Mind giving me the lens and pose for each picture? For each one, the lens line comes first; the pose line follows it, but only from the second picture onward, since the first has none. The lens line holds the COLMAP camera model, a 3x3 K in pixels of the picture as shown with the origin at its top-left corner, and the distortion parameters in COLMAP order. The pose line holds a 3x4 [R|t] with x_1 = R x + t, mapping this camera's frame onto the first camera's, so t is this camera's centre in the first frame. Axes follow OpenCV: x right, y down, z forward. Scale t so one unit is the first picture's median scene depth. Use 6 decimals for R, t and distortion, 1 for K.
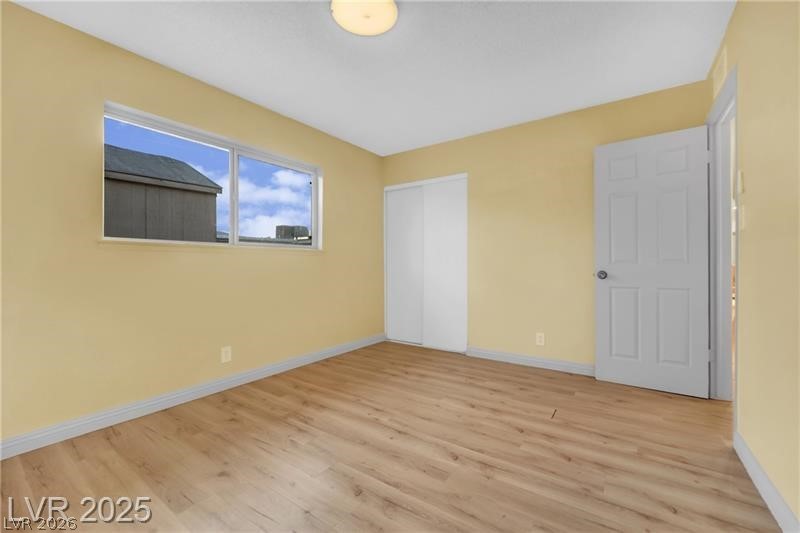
lens RADIAL K [[336.3, 0, 397.2], [0, 336.3, 264.4], [0, 0, 1]] dist [-0.014409, -0.000399]
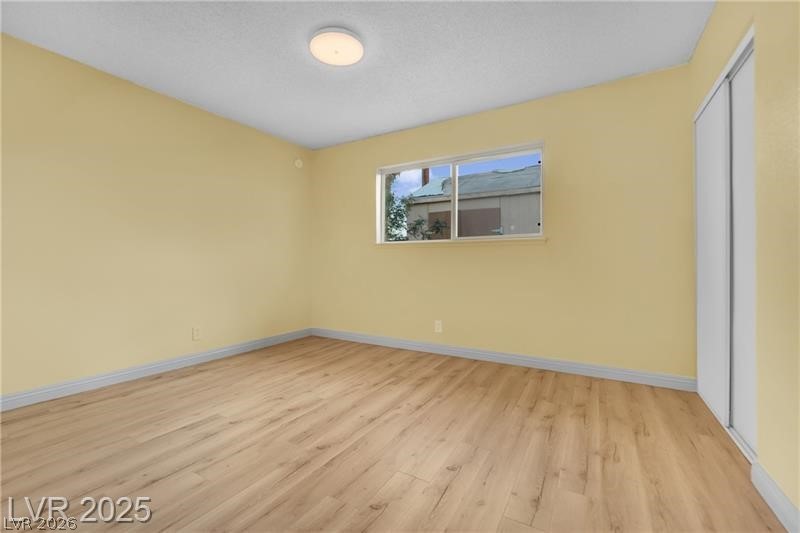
lens RADIAL K [[336.3, 0, 398.4], [0, 336.3, 263.7], [0, 0, 1]] dist [-0.014409, -0.000399]
pose [[0.083914, 0.009668, -0.996426, 0.846527], [-0.005423, 0.999943, 0.009246, 0.020896], [0.996458, 0.004628, 0.083962, 0.830874]]
